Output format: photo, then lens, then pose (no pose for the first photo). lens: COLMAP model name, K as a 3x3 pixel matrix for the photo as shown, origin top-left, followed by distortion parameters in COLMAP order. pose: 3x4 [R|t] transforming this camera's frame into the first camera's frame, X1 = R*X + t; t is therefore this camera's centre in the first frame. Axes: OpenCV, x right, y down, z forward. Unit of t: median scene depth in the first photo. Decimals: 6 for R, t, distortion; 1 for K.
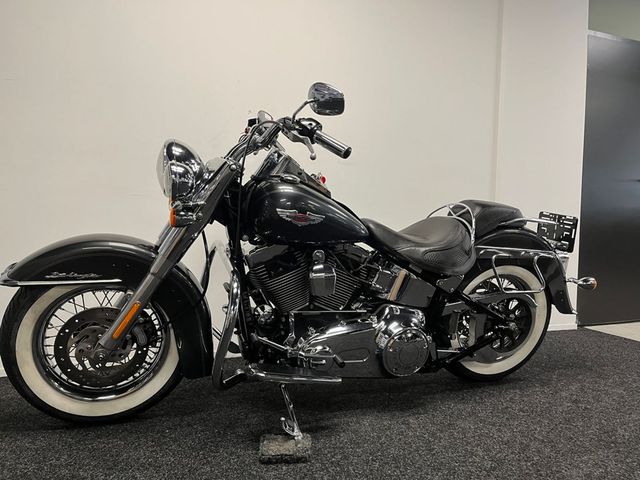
lens RADIAL K [[483.8, 0, 320.0], [0, 483.8, 240.0], [0, 0, 1]] dist [0.072426, -0.080887]
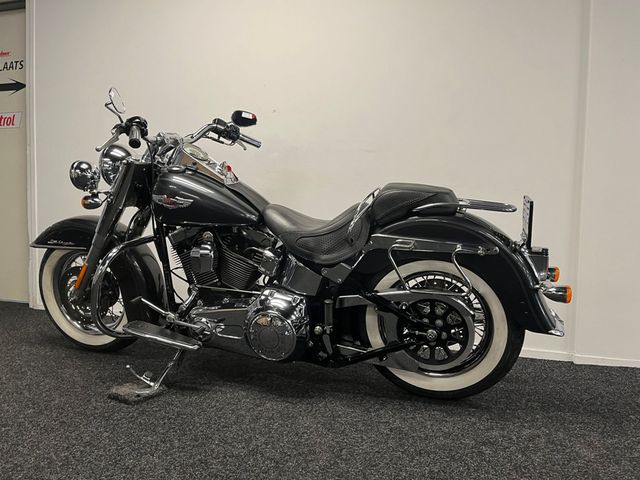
lens RADIAL K [[483.8, 0, 320.0], [0, 483.8, 240.0], [0, 0, 1]] dist [0.072426, -0.080887]
pose [[0.789202, 0.034703, -0.613153, 0.869978], [-0.034491, 0.999331, 0.012166, 0.016835], [0.613164, 0.011547, 0.789871, 0.272157]]
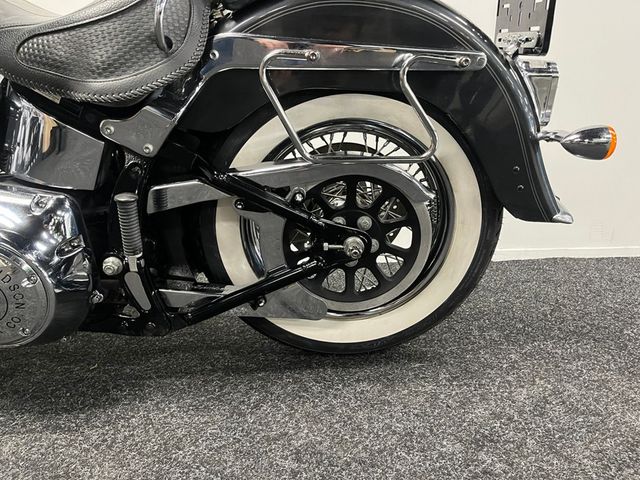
lens RADIAL K [[483.8, 0, 320.0], [0, 483.8, 240.0], [0, 0, 1]] dist [0.072426, -0.080887]
pose [[0.955465, 0.049058, -0.290999, 0.567574], [0.007688, 0.981613, 0.190729, 0.109135], [0.295005, -0.184472, 0.937519, 0.709952]]
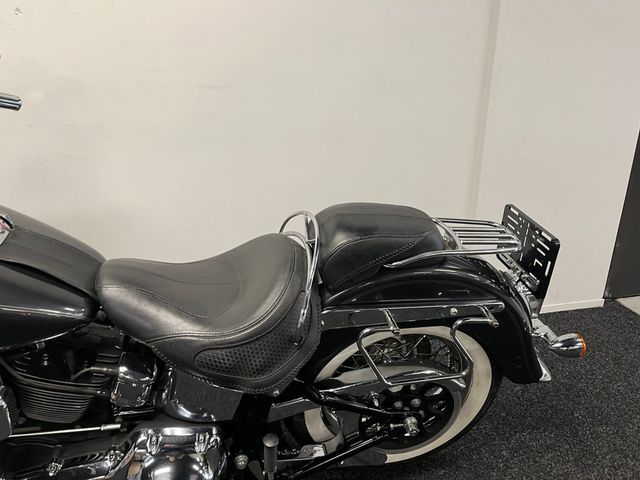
lens RADIAL K [[483.8, 0, 320.0], [0, 483.8, 240.0], [0, 0, 1]] dist [0.072426, -0.080887]
pose [[0.987779, 0.029898, -0.152970, 0.432050], [0.021353, 0.946220, 0.322818, -0.257034], [0.154394, -0.322139, 0.934018, 0.596610]]
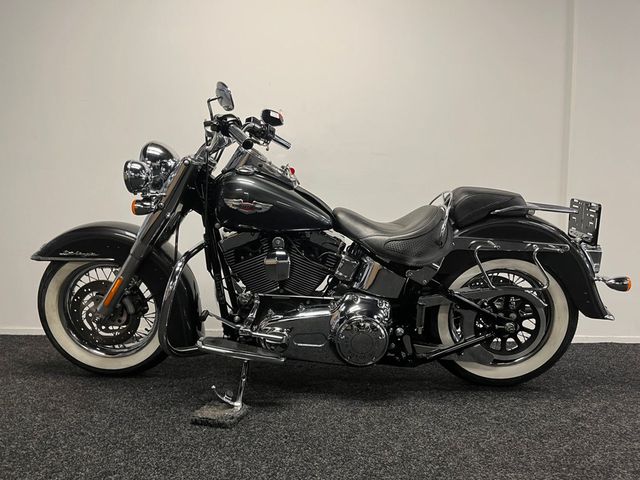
lens RADIAL K [[483.8, 0, 320.0], [0, 483.8, 240.0], [0, 0, 1]] dist [0.072426, -0.080887]
pose [[0.931706, 0.014008, -0.362942, 0.459113], [-0.011543, 0.999893, 0.008960, 0.015688], [0.363029, -0.004158, 0.931769, 0.044683]]
